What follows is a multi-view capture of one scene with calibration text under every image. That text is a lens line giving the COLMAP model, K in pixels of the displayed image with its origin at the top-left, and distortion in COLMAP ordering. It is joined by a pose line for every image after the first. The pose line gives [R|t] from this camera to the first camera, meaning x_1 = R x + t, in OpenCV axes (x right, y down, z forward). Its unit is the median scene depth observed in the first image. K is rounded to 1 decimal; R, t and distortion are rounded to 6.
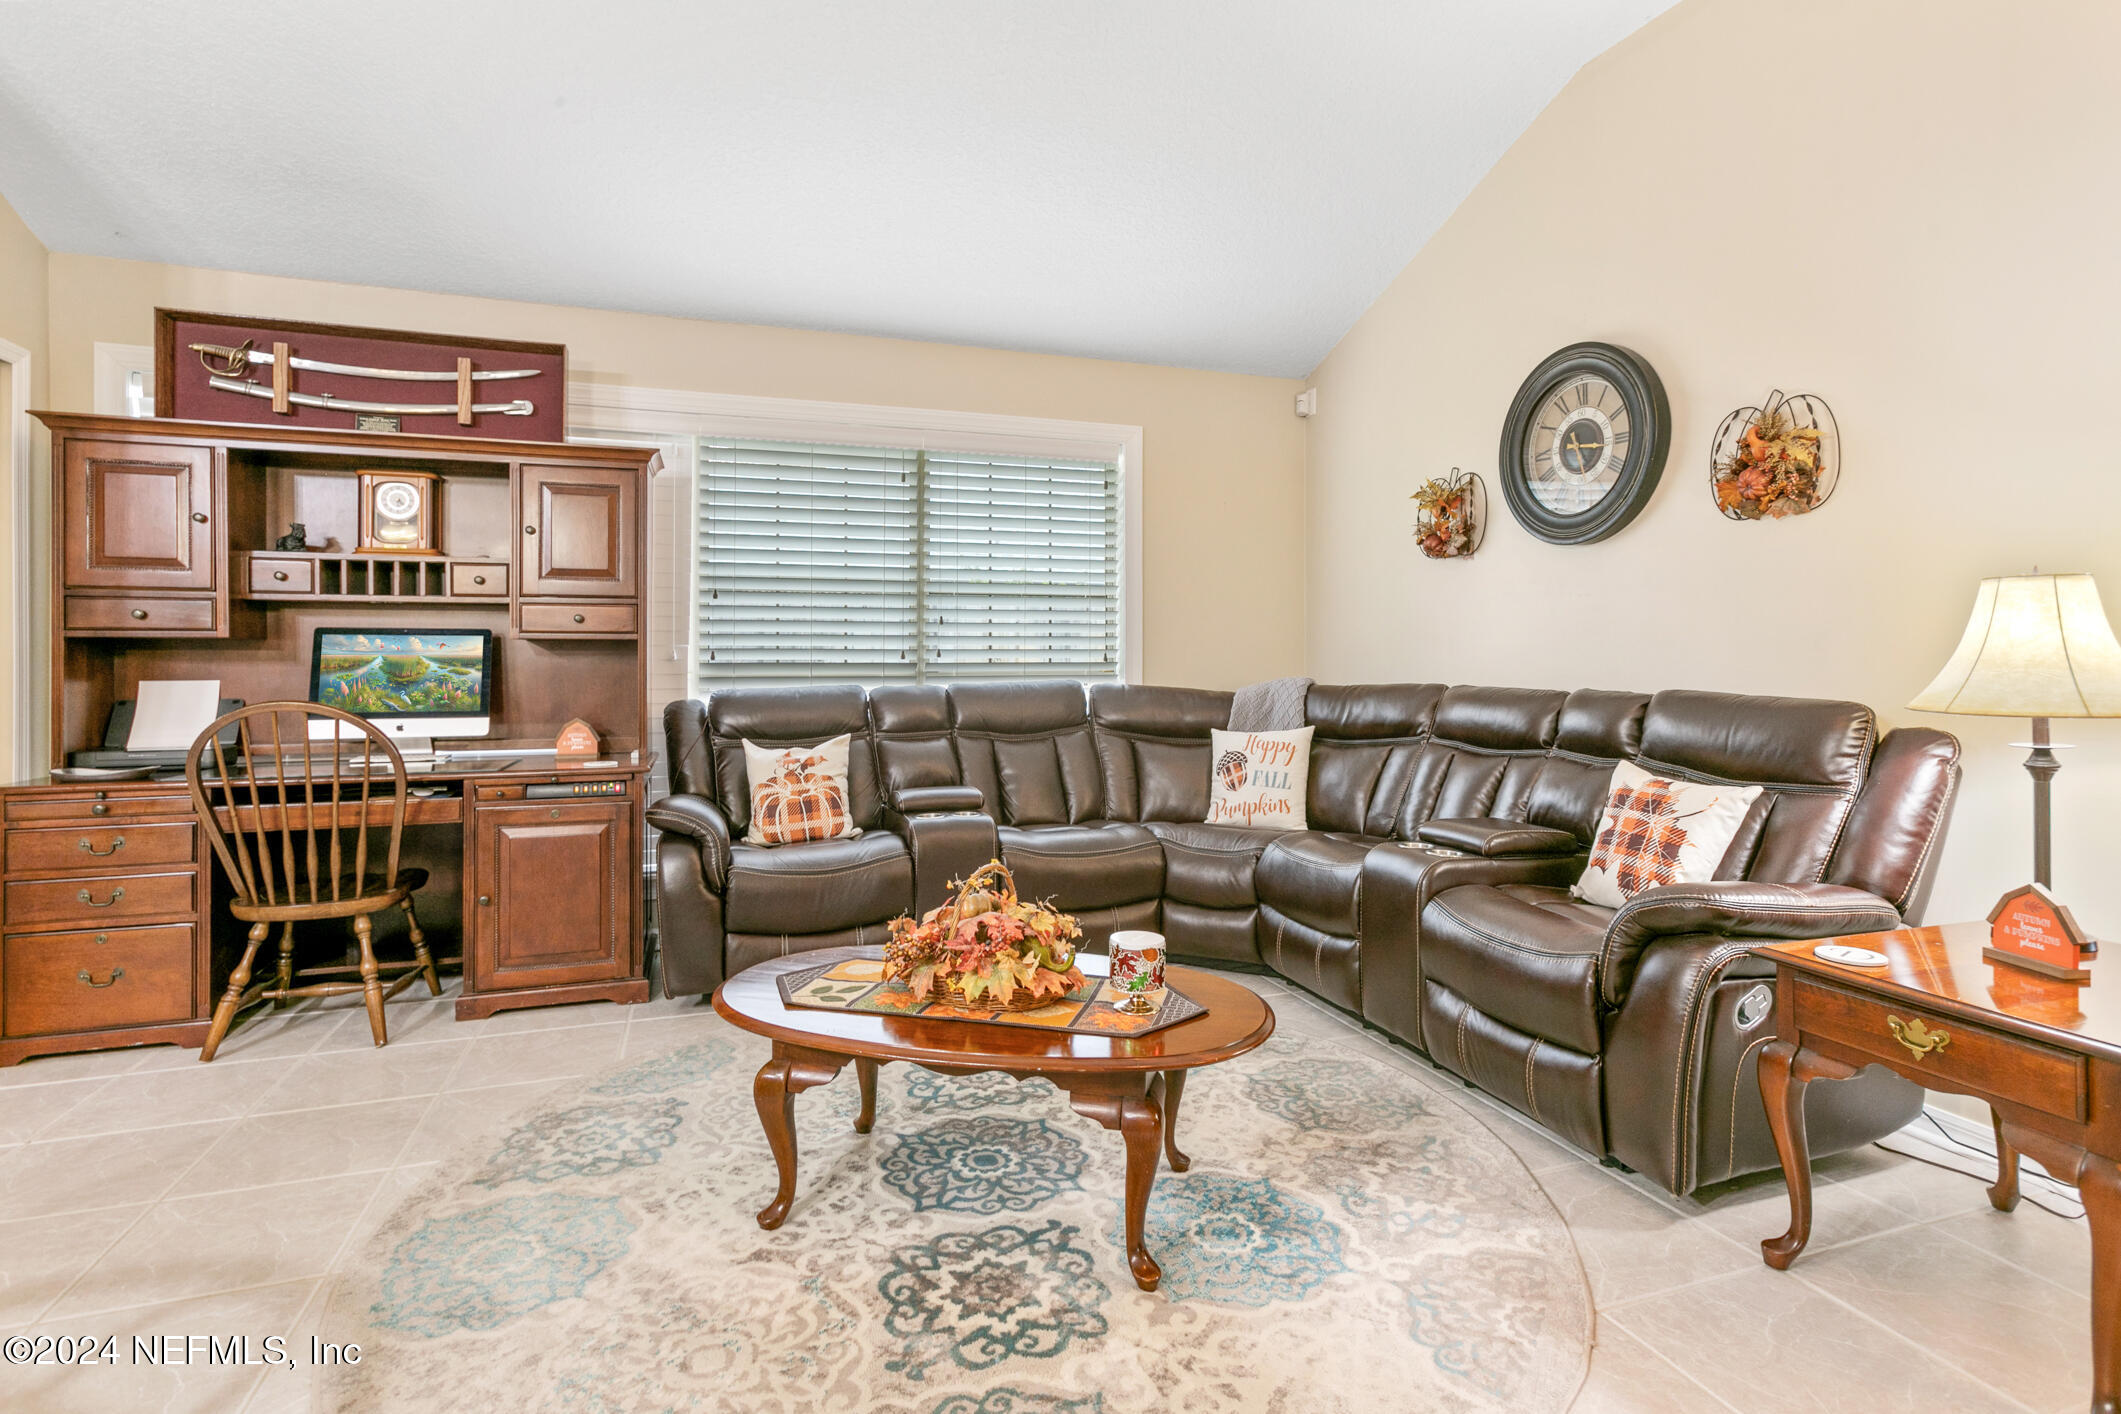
lens RADIAL K [[1042.0, 0, 1081.2], [0, 1042.0, 653.7], [0, 0, 1]] dist [-0.007583, 0.002543]
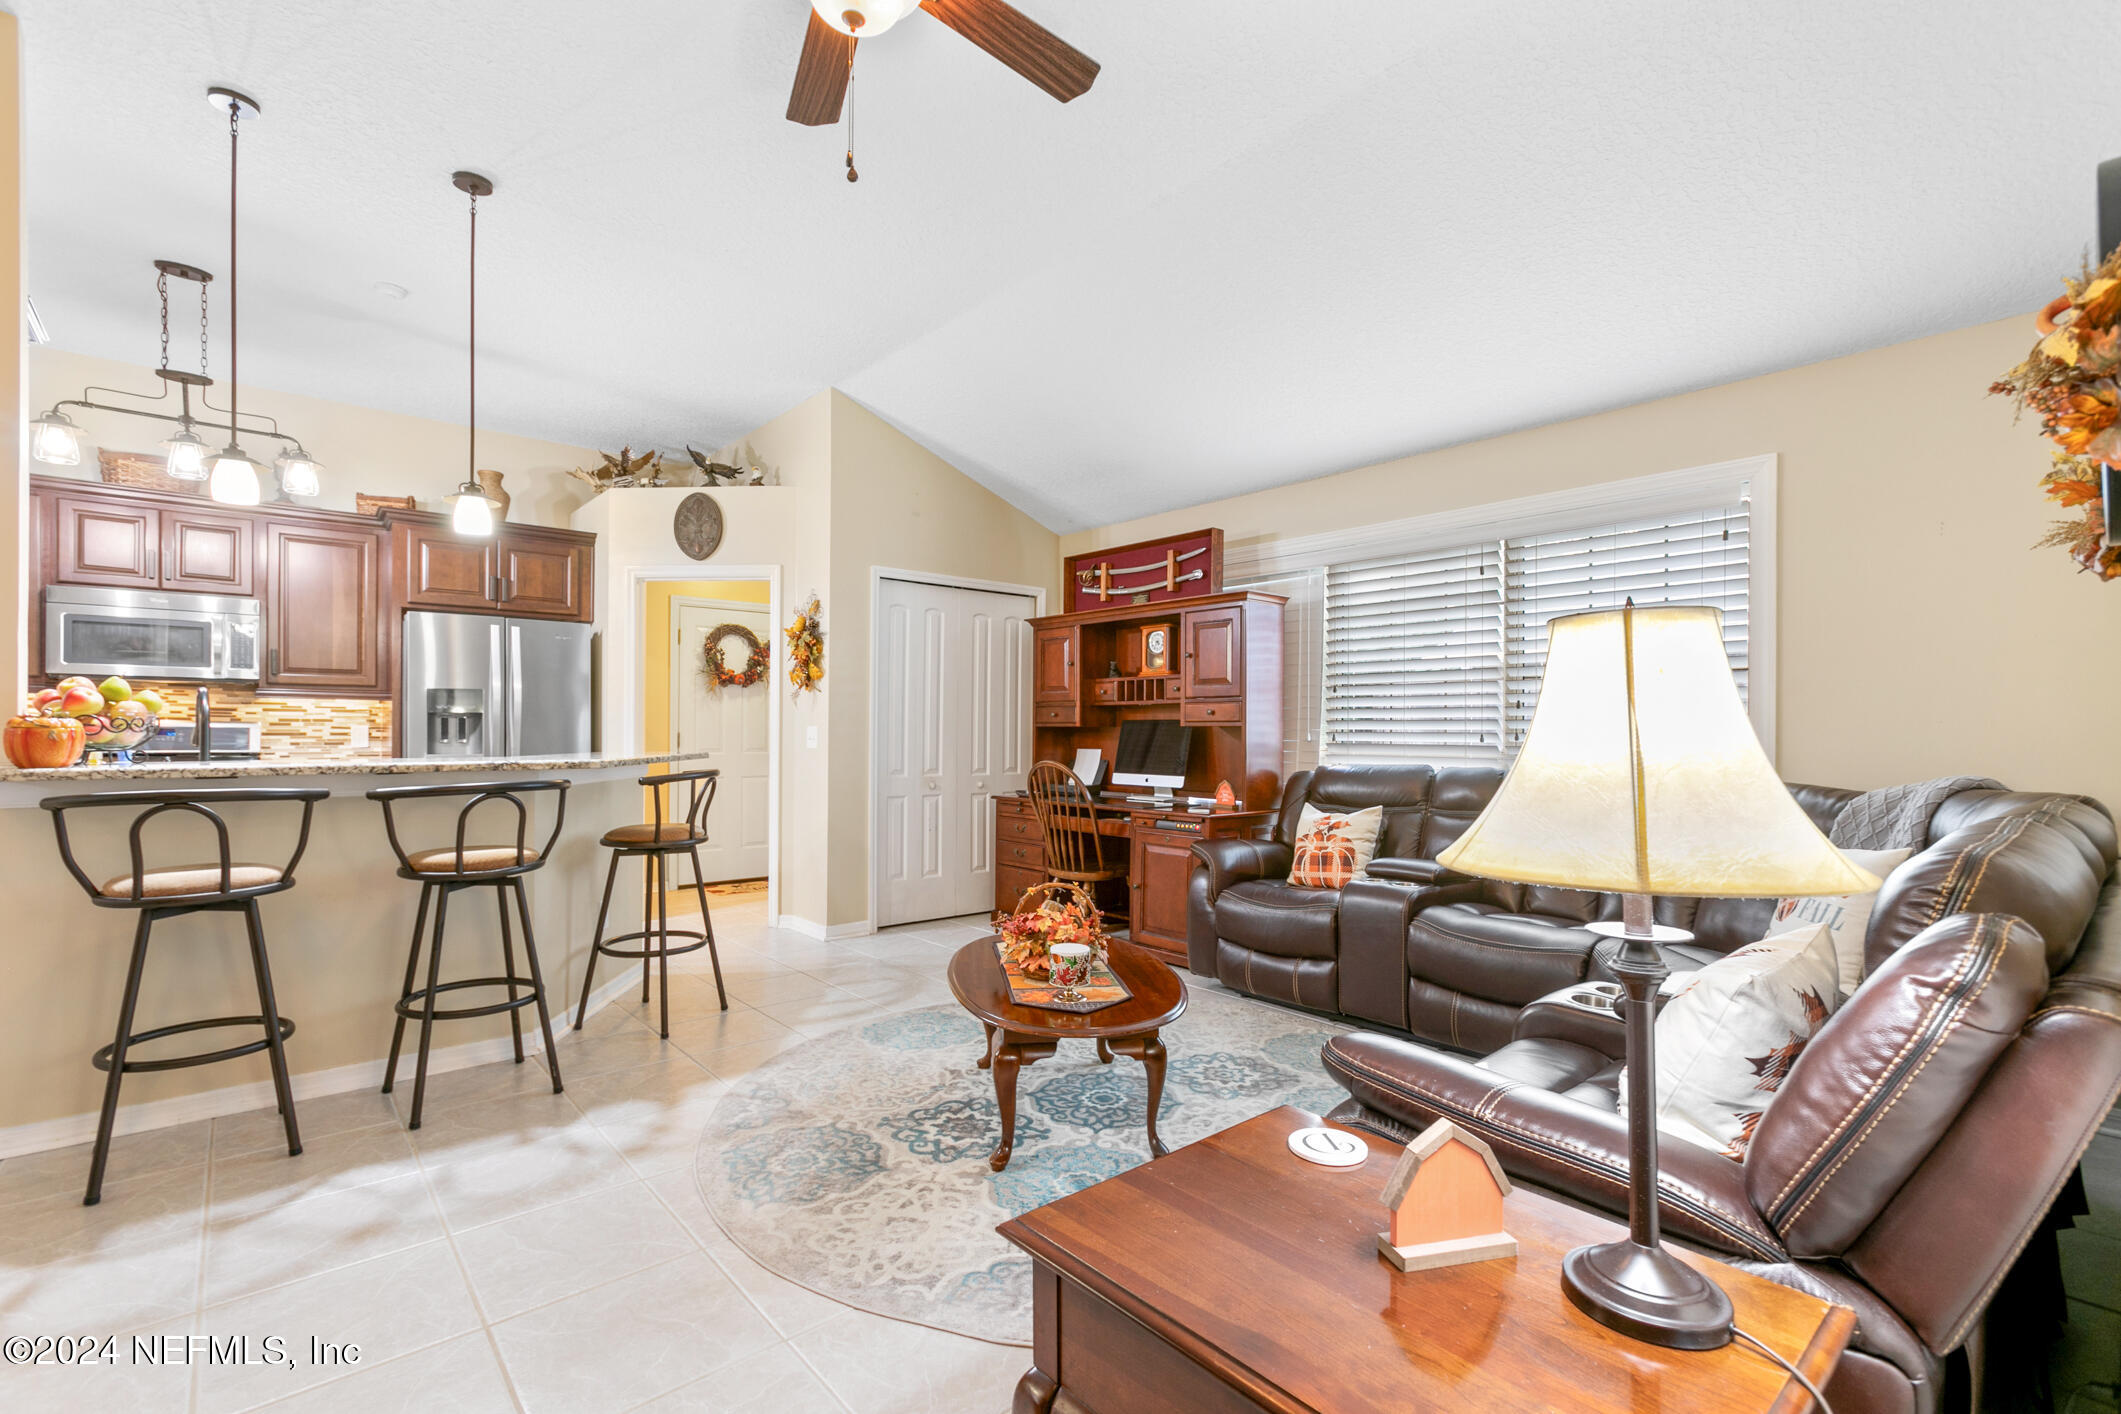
lens RADIAL K [[963.7, 0, 1053.6], [0, 963.7, 717.6], [0, 0, 1]] dist [-0.011192, 0.007358]
pose [[0.357968, -0.010353, -0.933676, 0.760222], [0.001582, 0.999944, -0.010481, -0.012694], [0.933732, 0.002275, 0.357964, 0.318031]]
